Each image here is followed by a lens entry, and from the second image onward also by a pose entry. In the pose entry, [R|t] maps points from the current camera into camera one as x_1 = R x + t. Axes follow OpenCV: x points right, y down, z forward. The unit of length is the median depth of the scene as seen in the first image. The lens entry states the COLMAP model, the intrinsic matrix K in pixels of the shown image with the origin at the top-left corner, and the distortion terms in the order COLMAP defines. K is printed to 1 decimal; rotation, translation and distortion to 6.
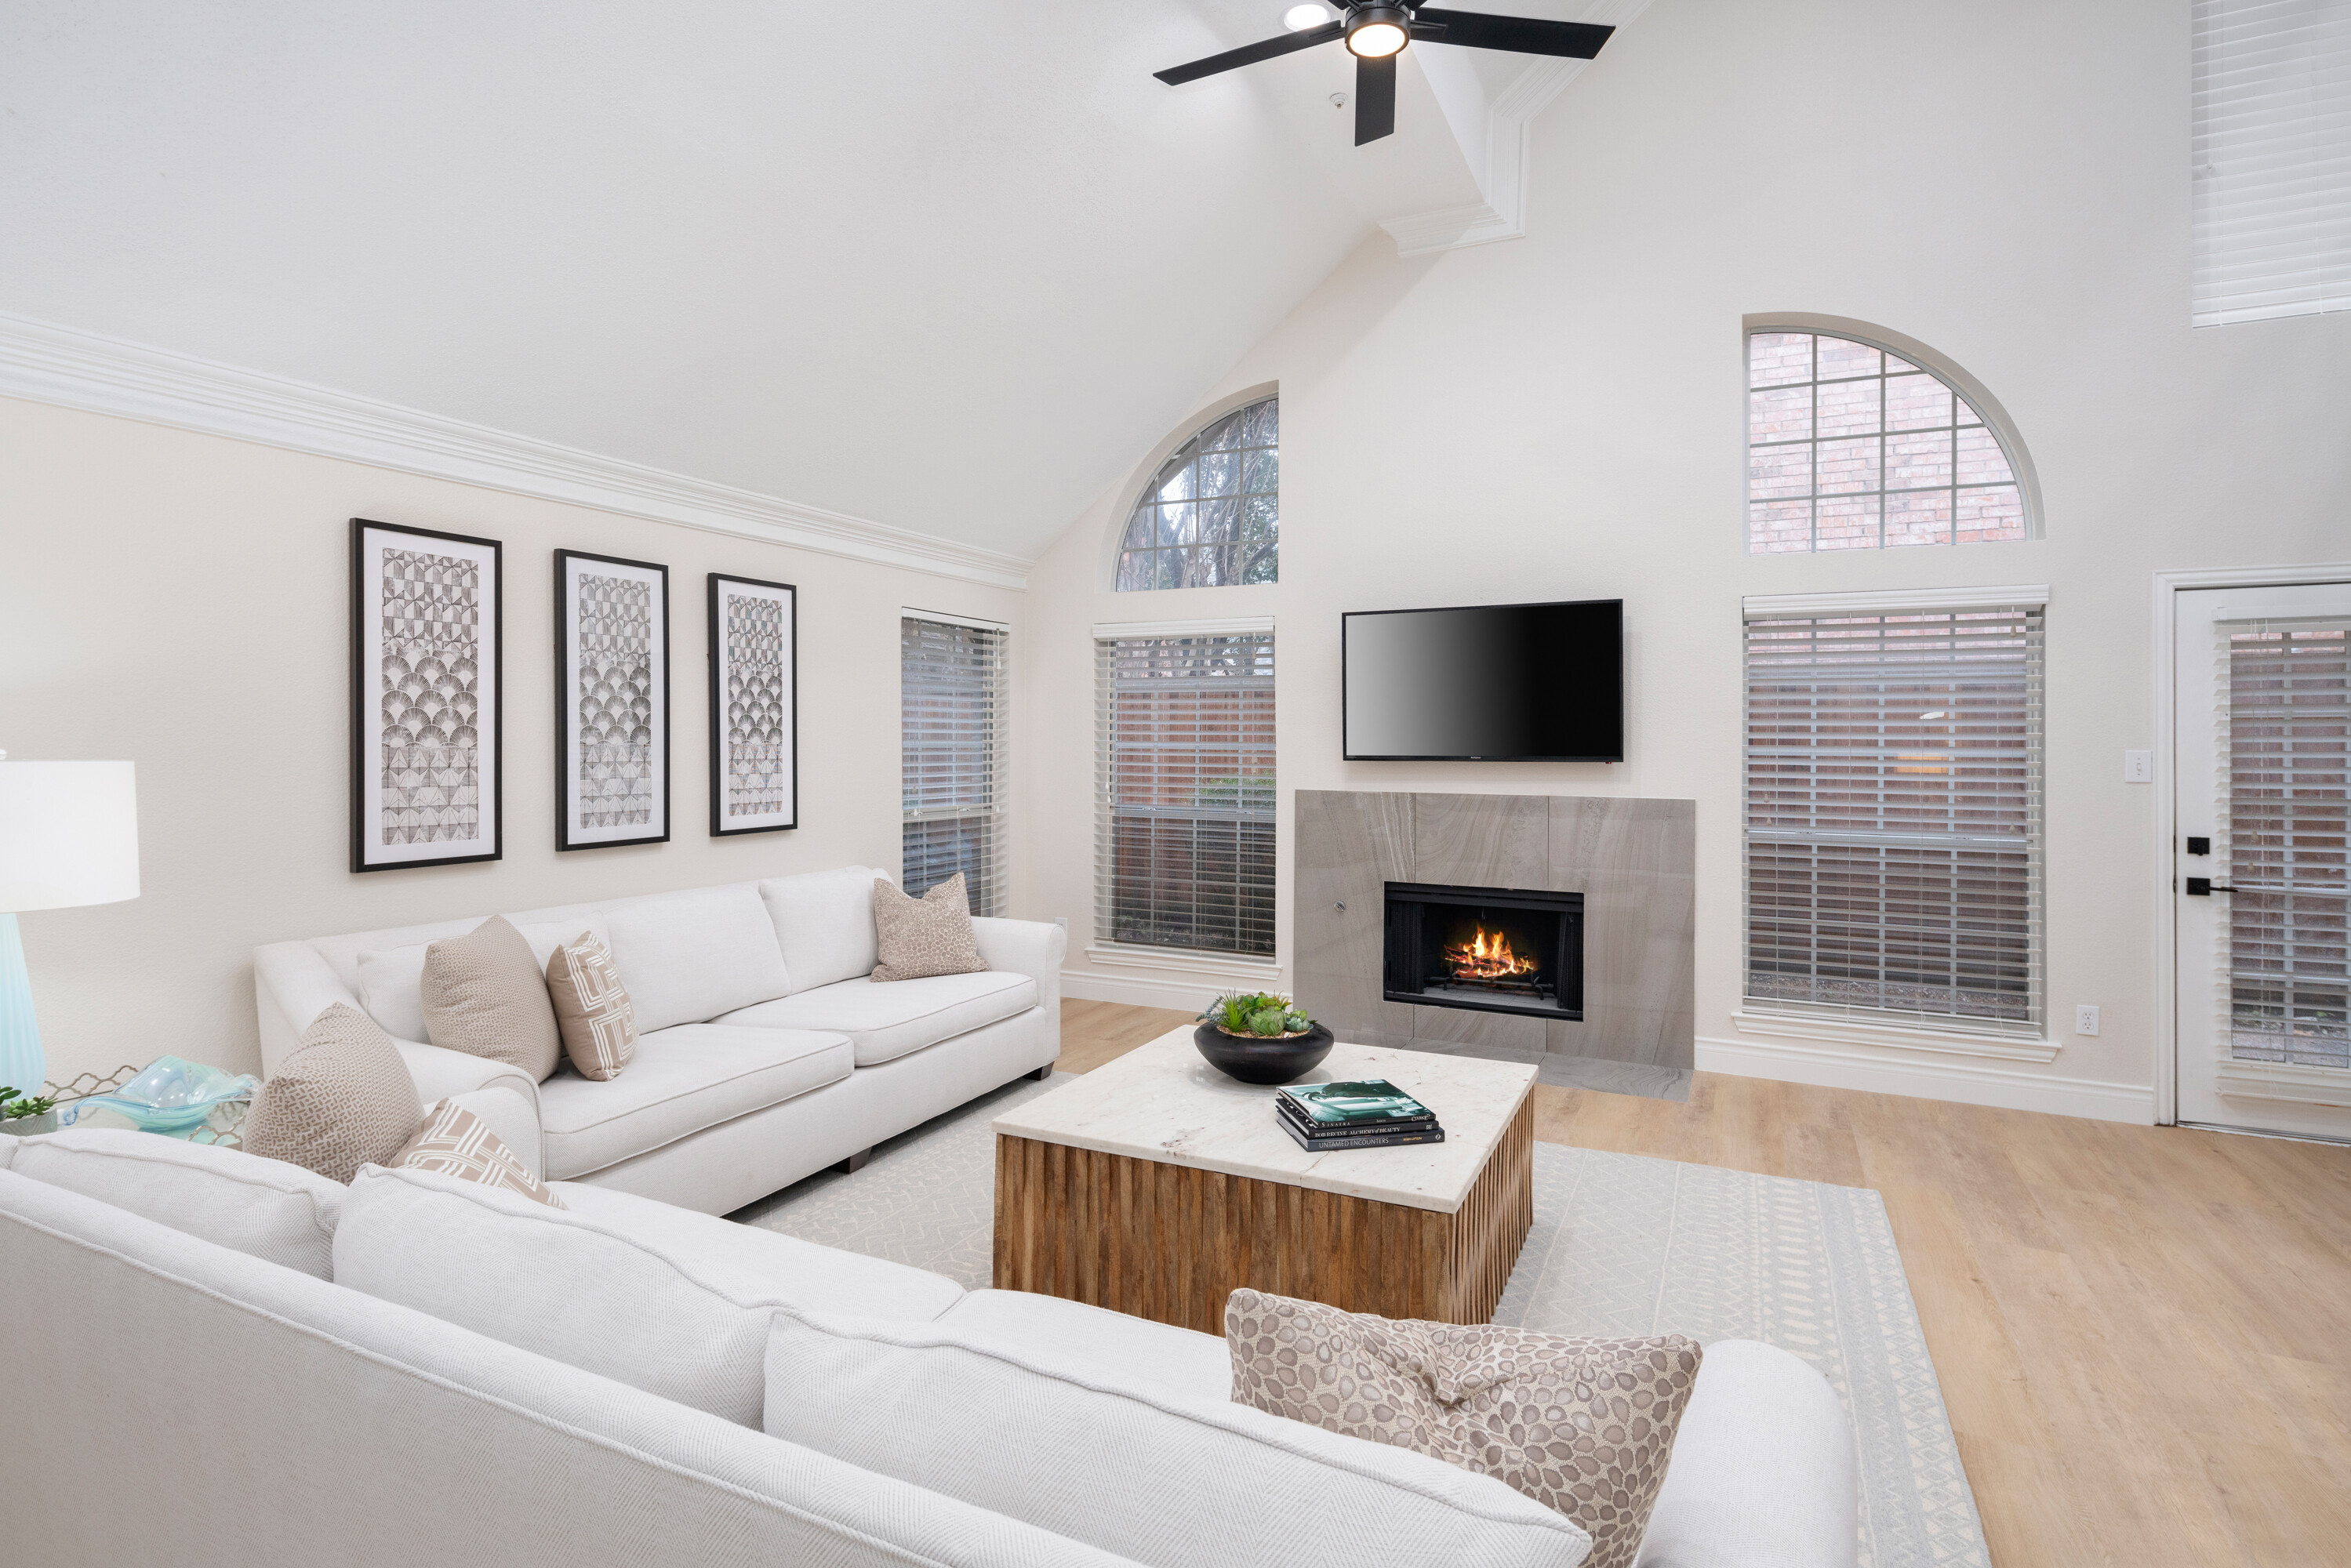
lens RADIAL K [[1180.7, 0, 1177.2], [0, 1180.7, 726.6], [0, 0, 1]] dist [-0.000253, -0.001326]
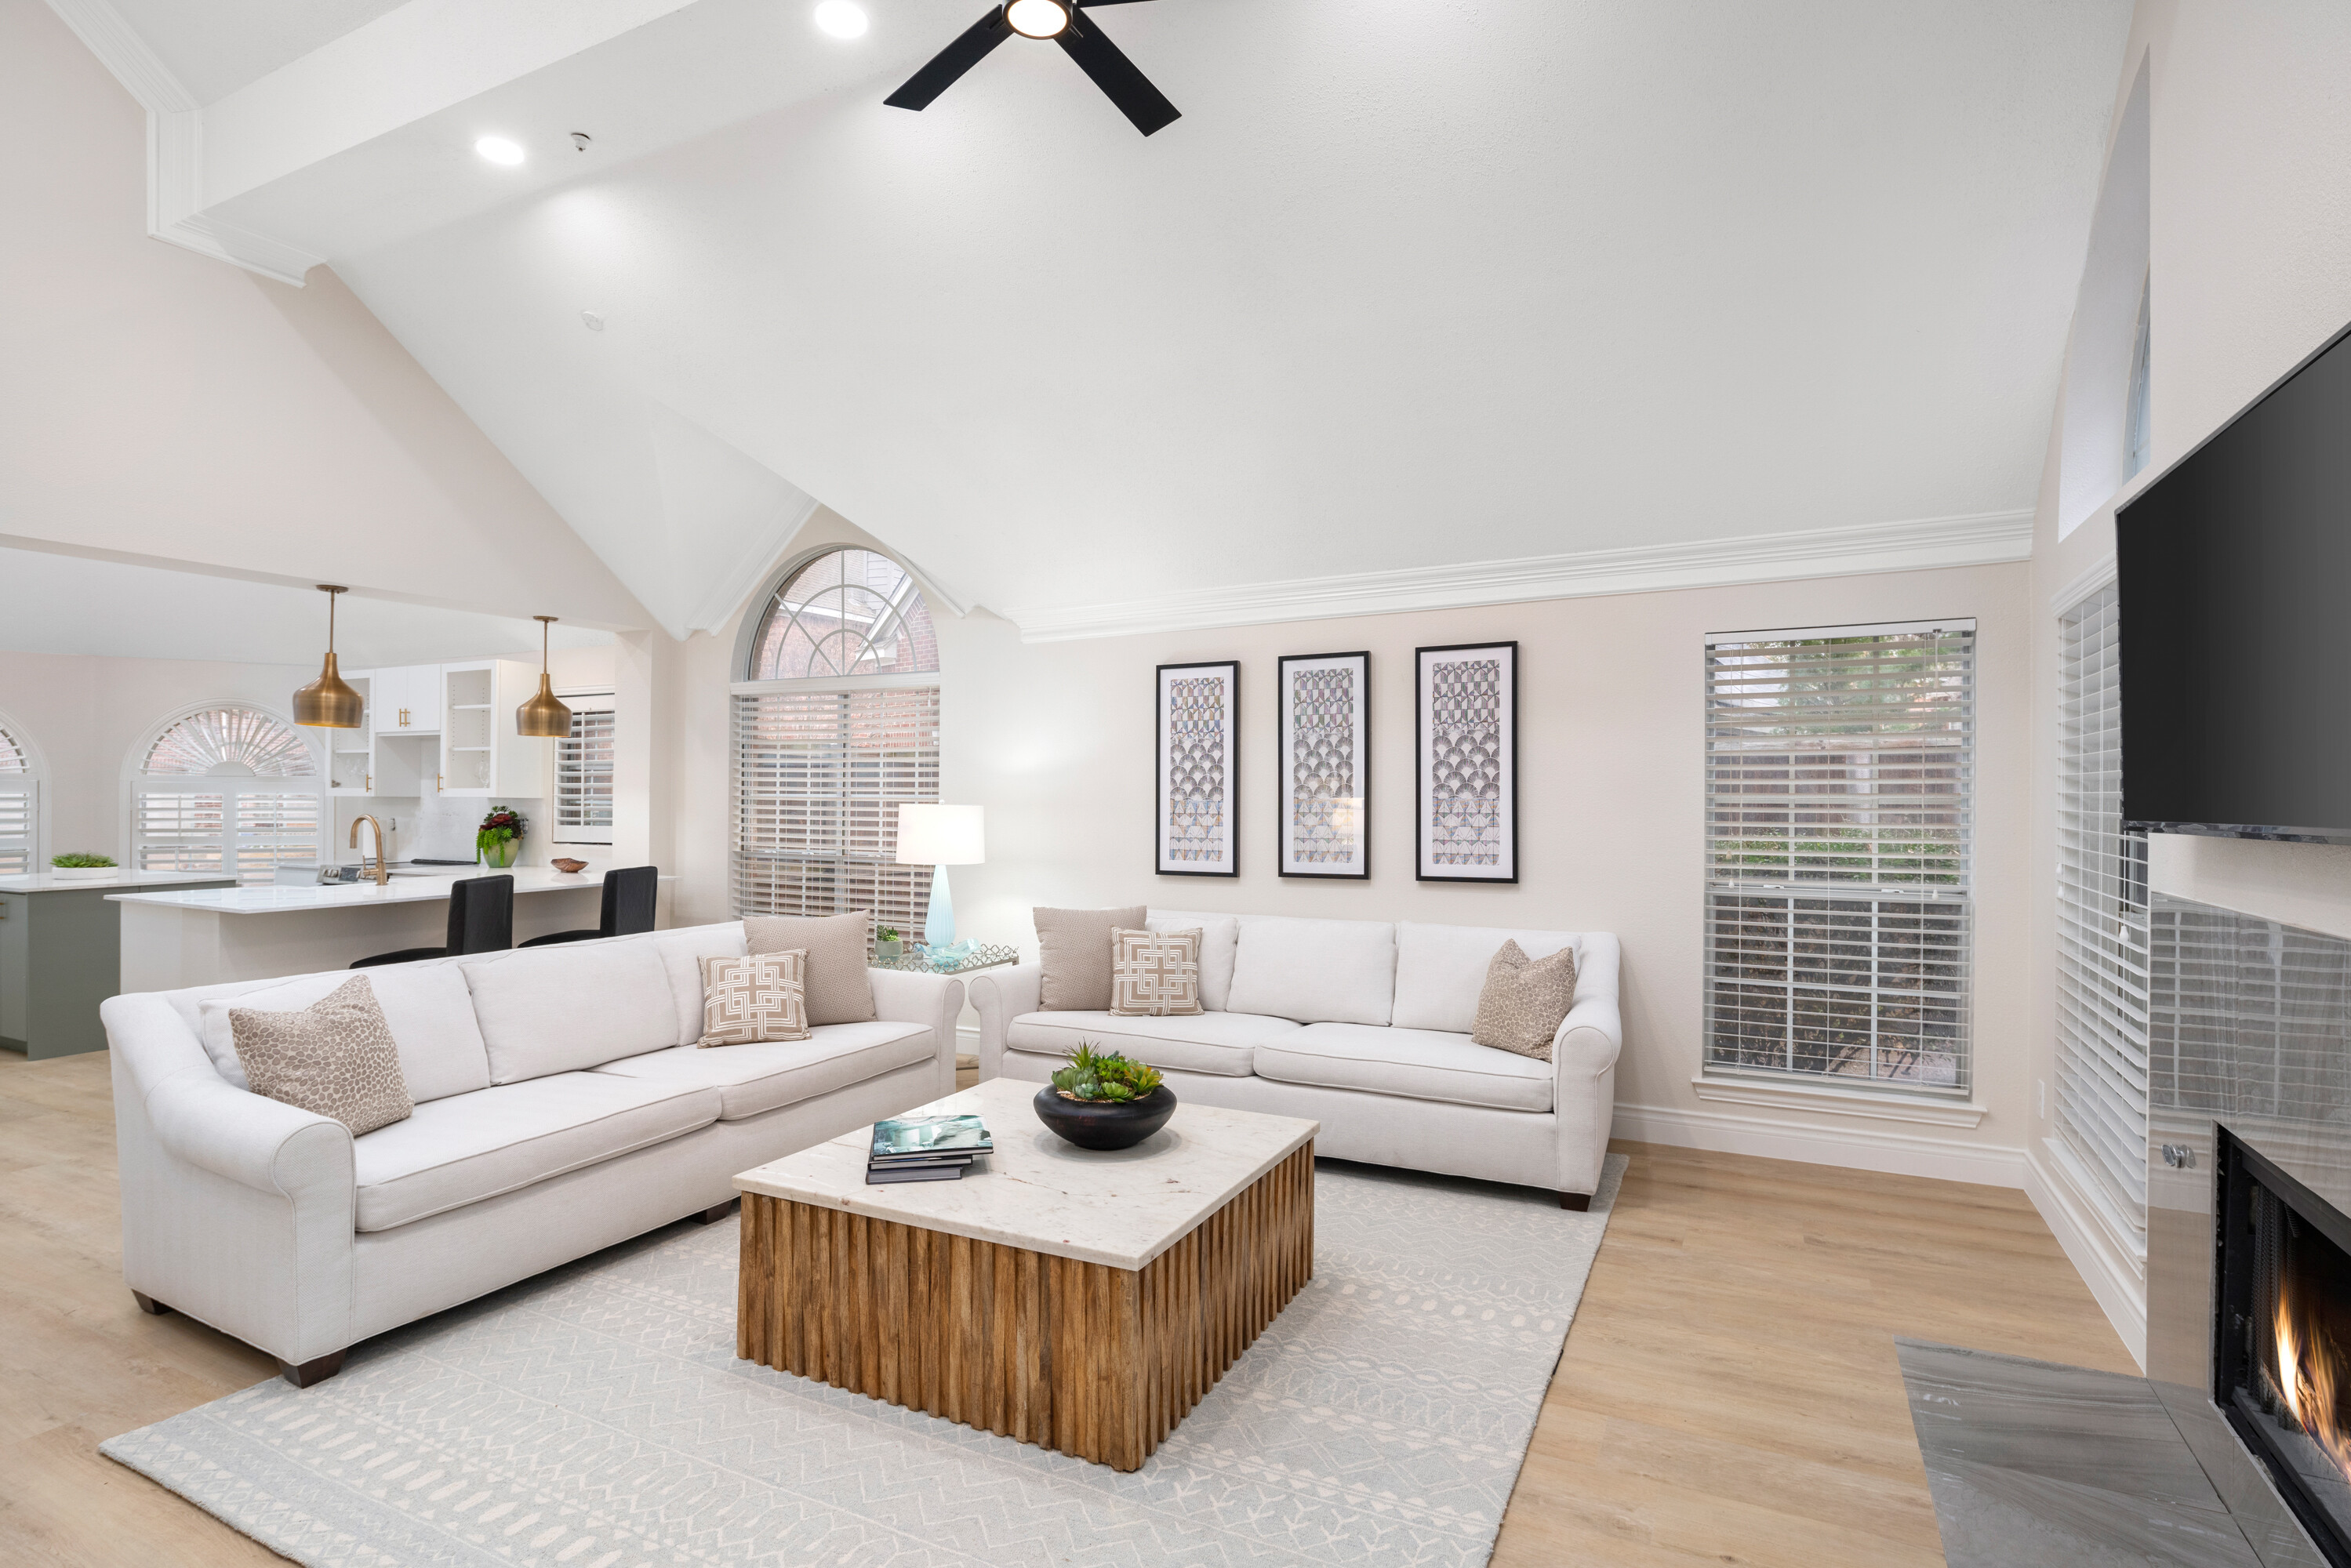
lens RADIAL K [[782.2, 0, 1172.9], [0, 782.2, 798.1], [0, 0, 1]] dist [0.012809, 0.000005]
pose [[0.121045, 0.006534, -0.992626, 0.306809], [0.016155, 0.999833, 0.008551, 0.003615], [0.992516, -0.017071, 0.120919, 0.639768]]
